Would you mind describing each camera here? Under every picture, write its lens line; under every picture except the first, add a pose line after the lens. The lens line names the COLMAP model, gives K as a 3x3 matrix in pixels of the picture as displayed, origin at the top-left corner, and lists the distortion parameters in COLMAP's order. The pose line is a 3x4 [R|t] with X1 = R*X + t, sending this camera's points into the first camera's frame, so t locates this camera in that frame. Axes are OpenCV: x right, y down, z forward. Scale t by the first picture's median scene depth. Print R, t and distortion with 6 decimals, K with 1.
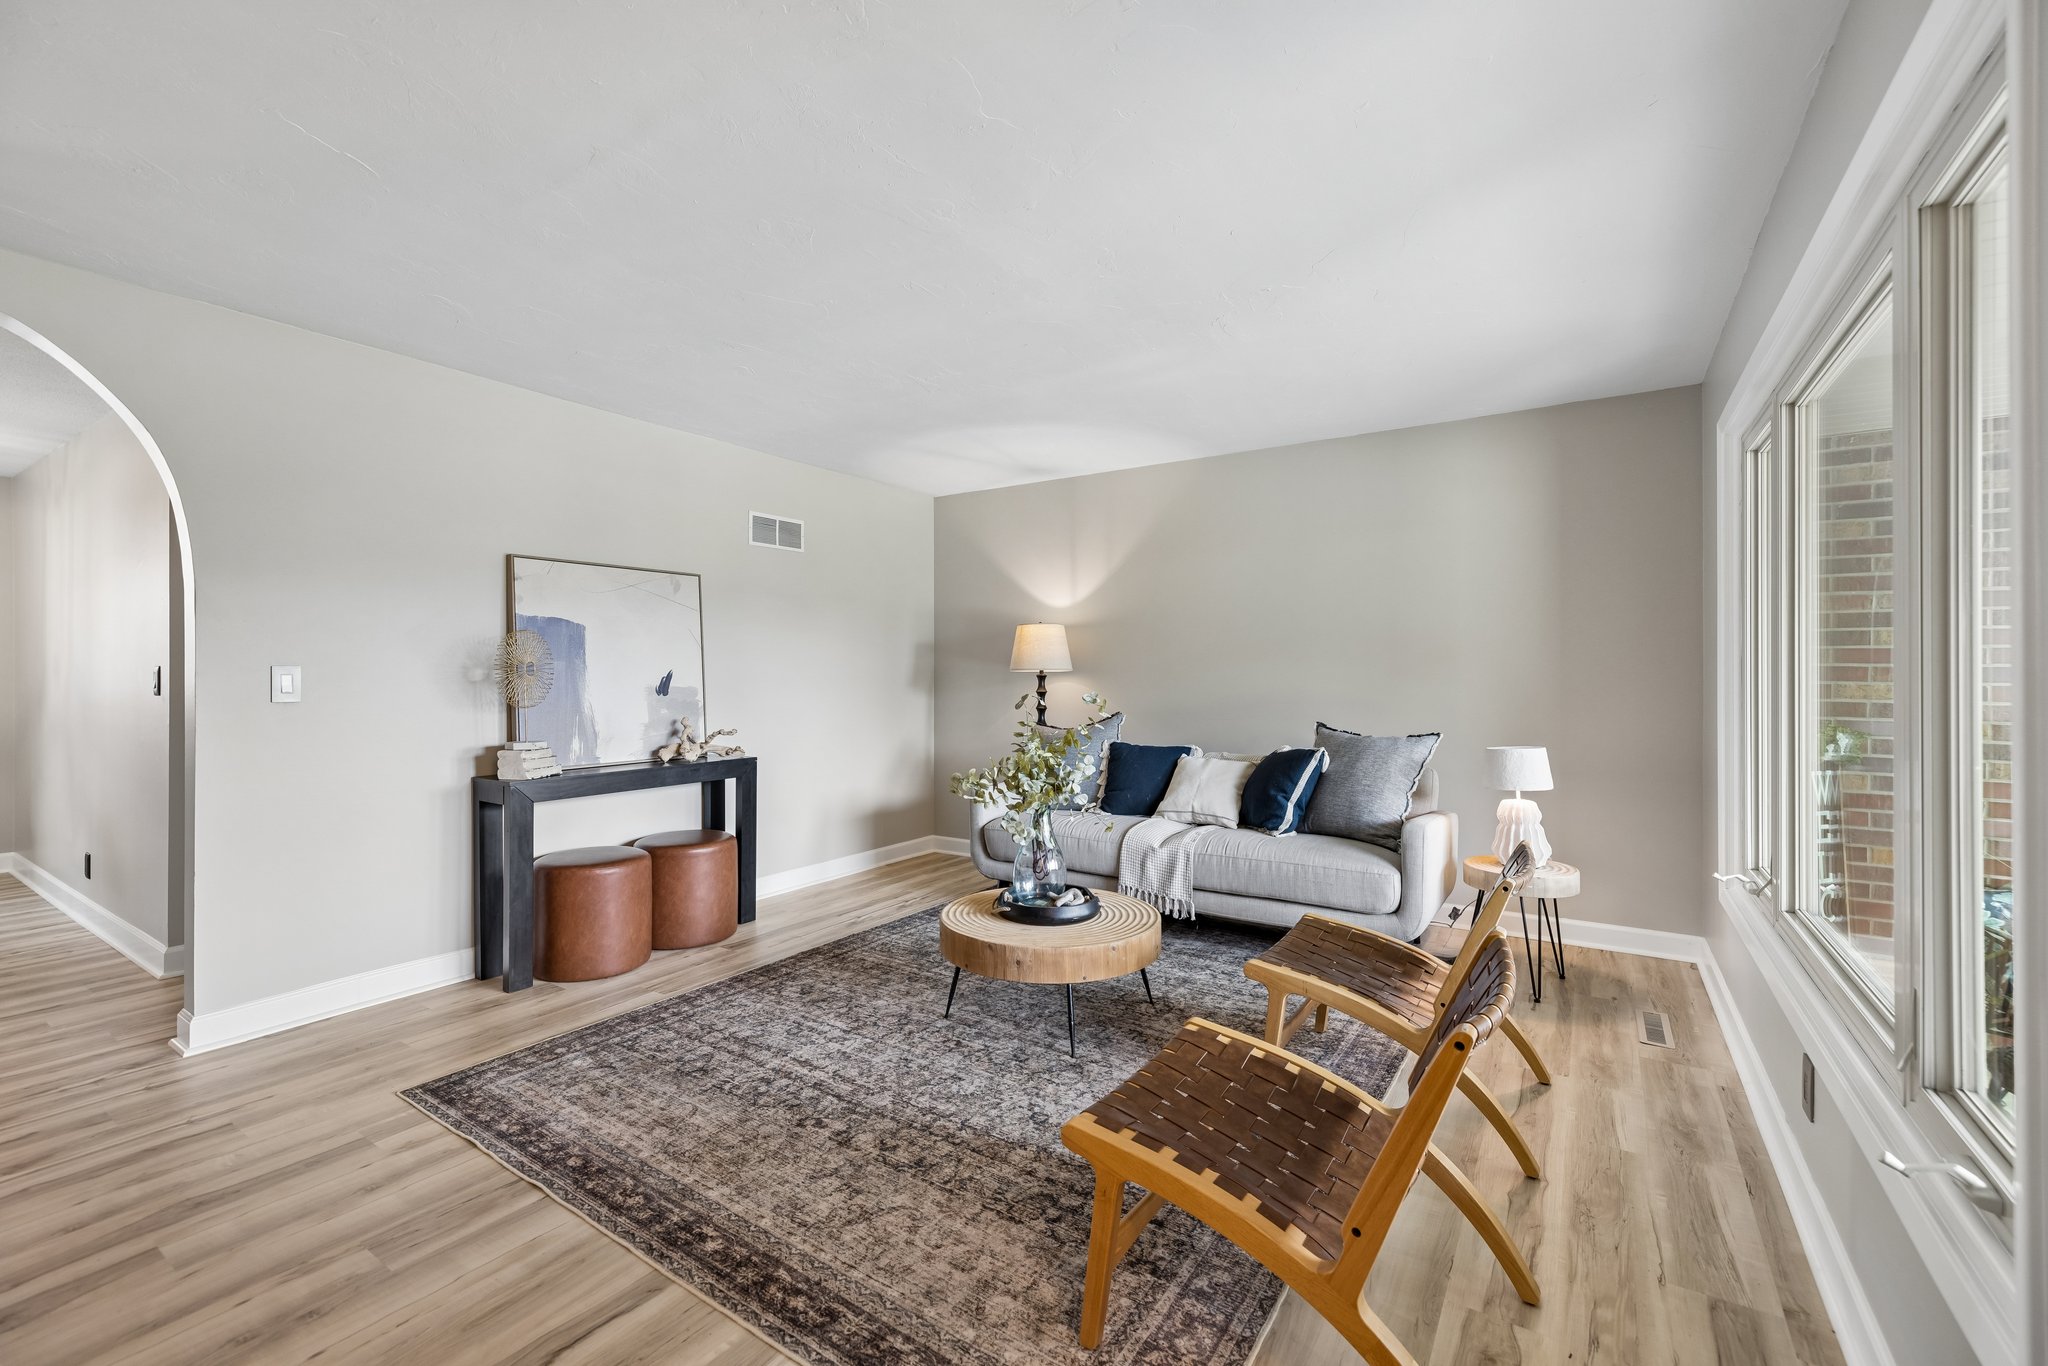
lens RADIAL K [[856.3, 0, 1021.8], [0, 856.3, 677.3], [0, 0, 1]] dist [0.002249, -0.000839]
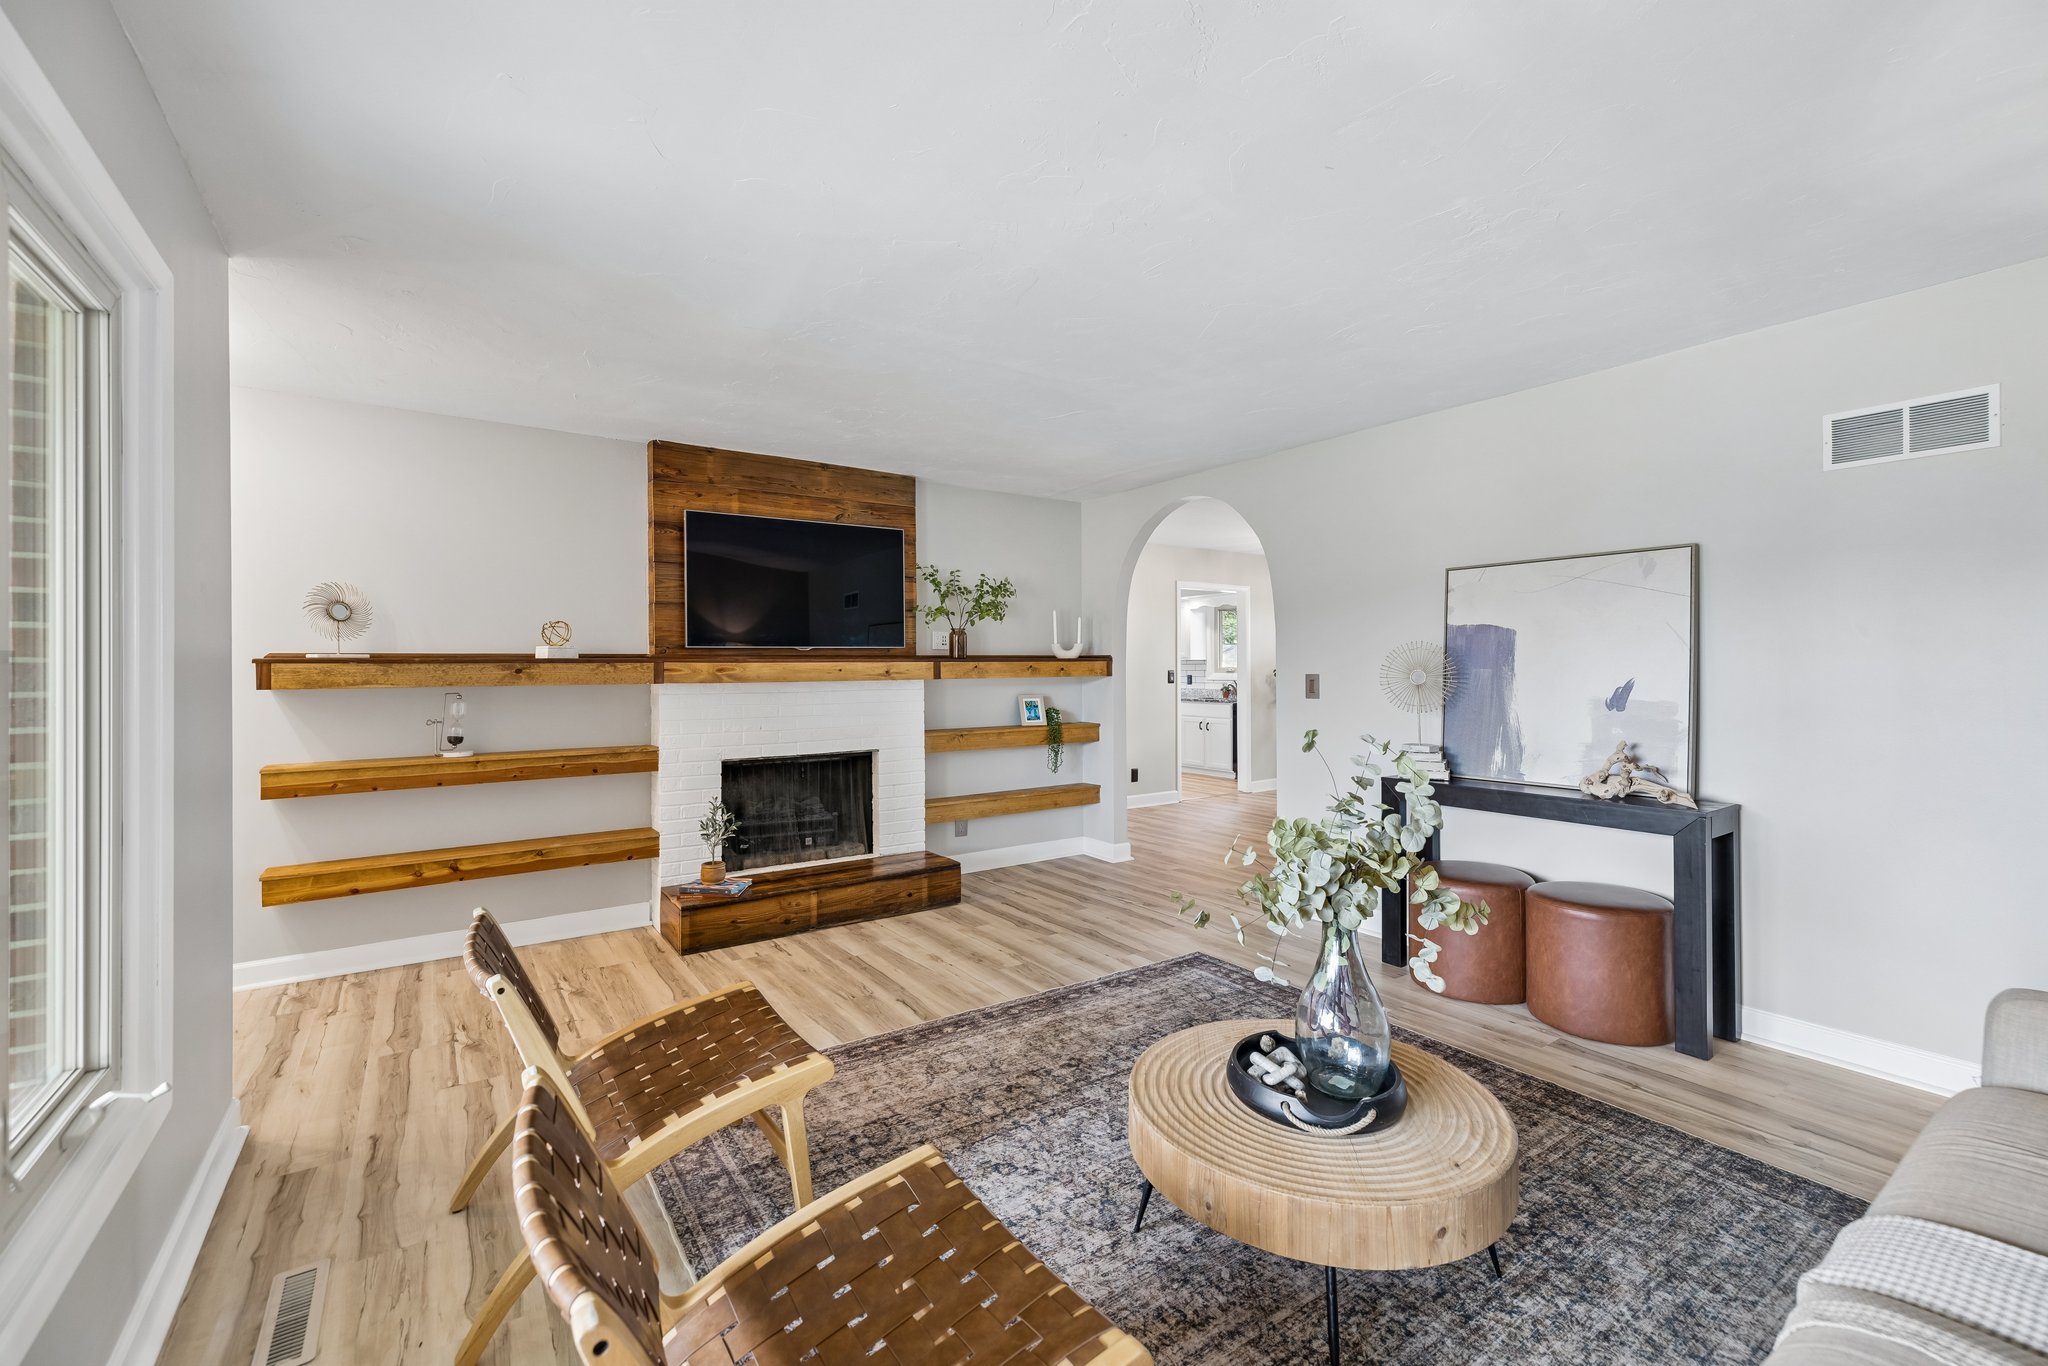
lens RADIAL K [[856.3, 0, 1030.2], [0, 856.3, 668.3], [0, 0, 1]] dist [0.002249, -0.000839]
pose [[-0.363339, 0.003172, -0.931652, 0.746089], [0.002291, 0.999994, 0.002511, -0.030894], [0.931654, -0.001222, -0.363344, 1.153510]]
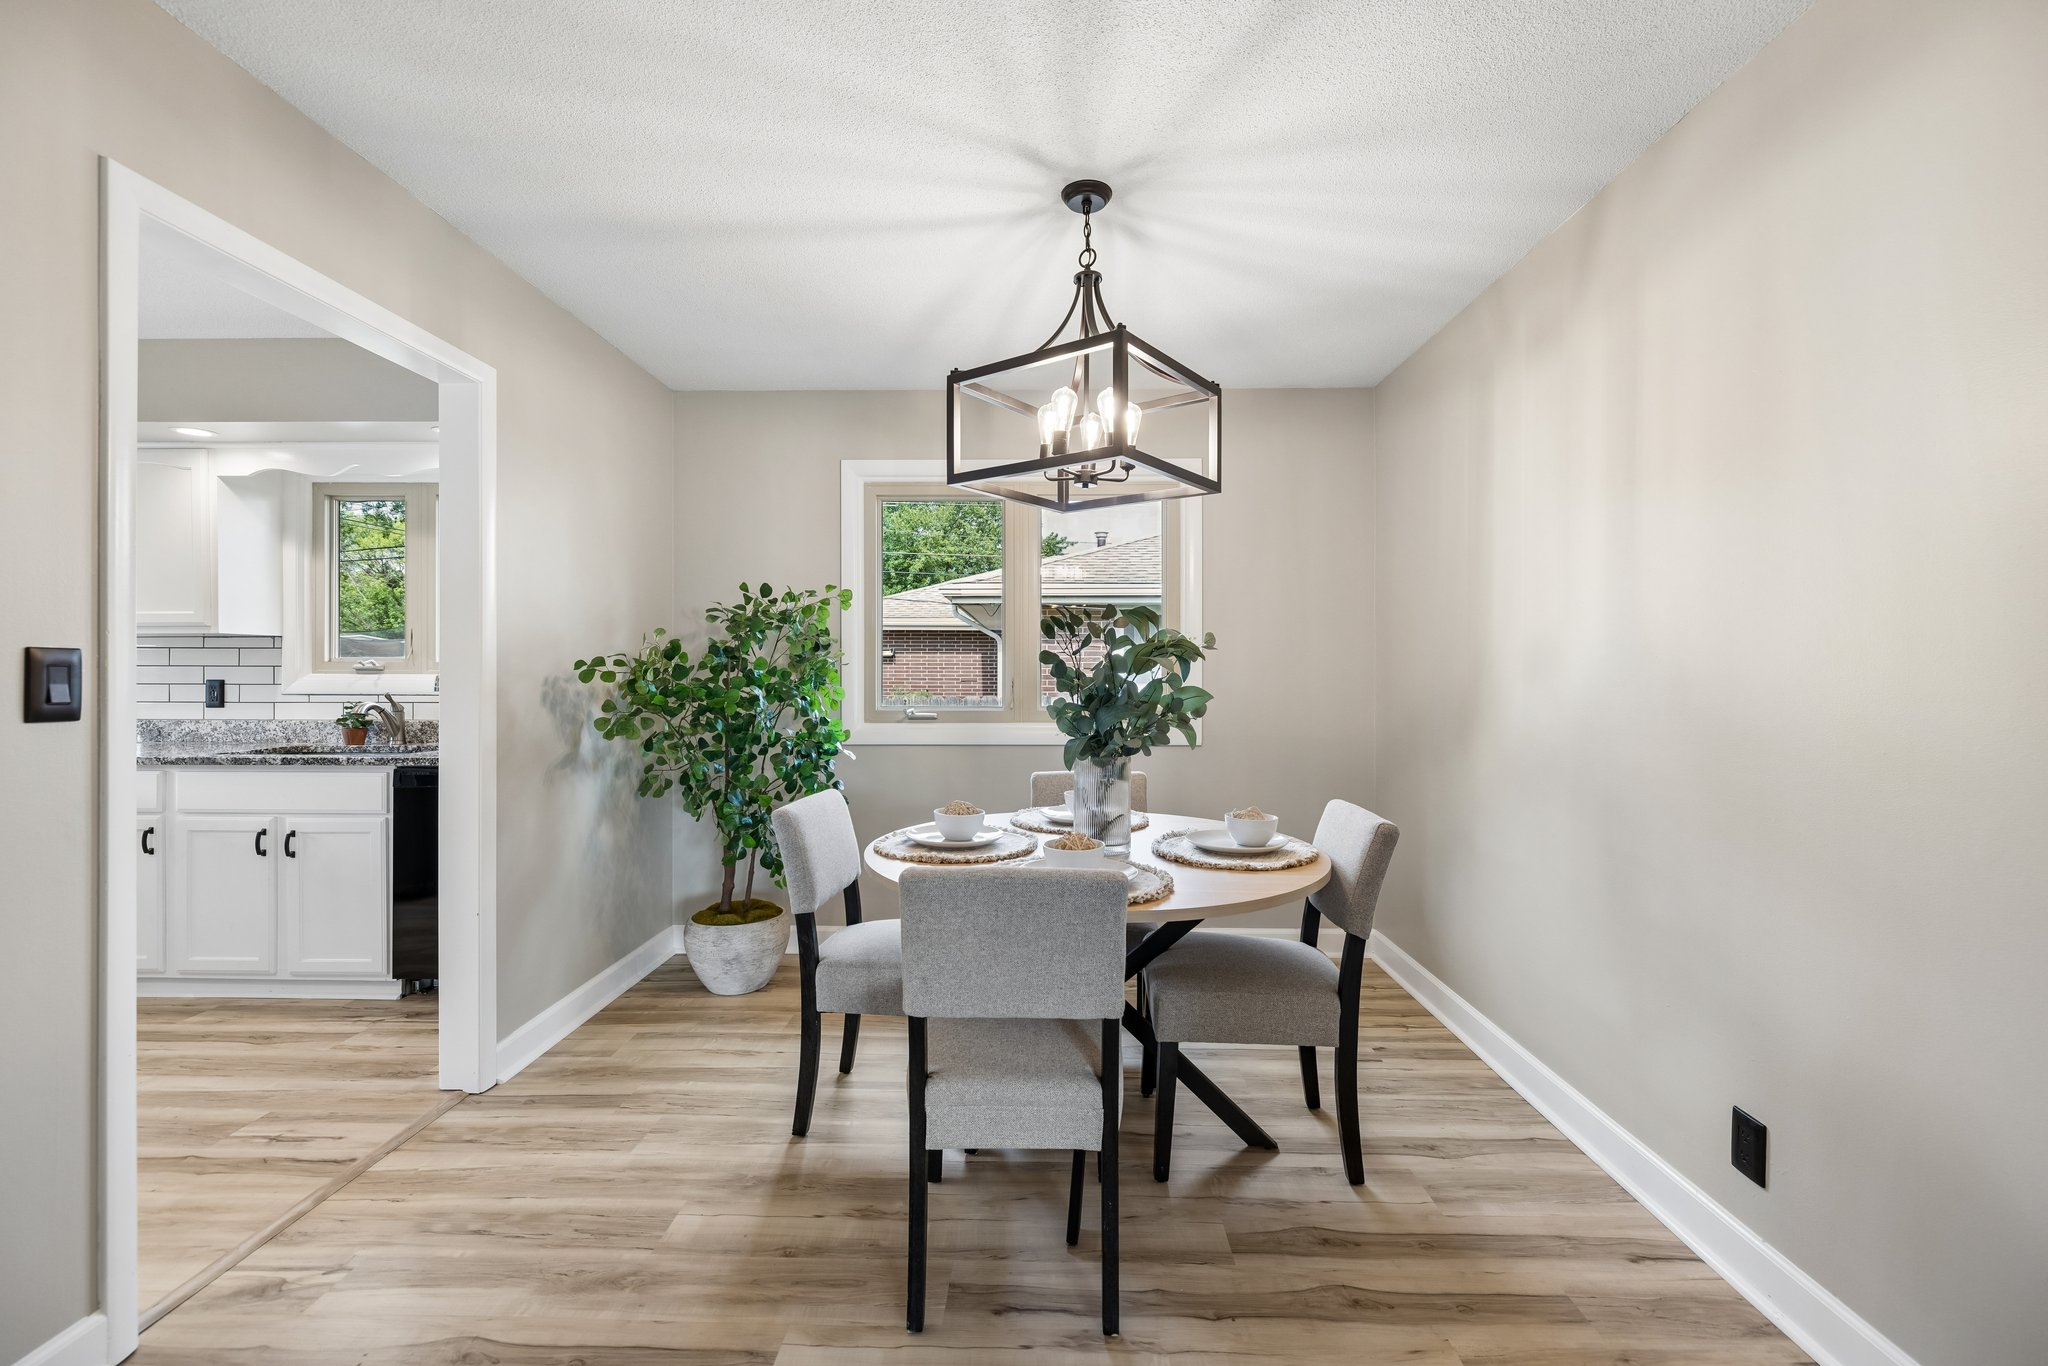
lens RADIAL K [[856.3, 0, 1032.8], [0, 856.3, 675.1], [0, 0, 1]] dist [0.002249, -0.000839]
pose [[0.537142, 0.003796, -0.843483, -1.315373], [-0.006364, 0.999980, 0.000448, -0.003584], [0.843468, 0.005127, 0.537156, 0.773440]]
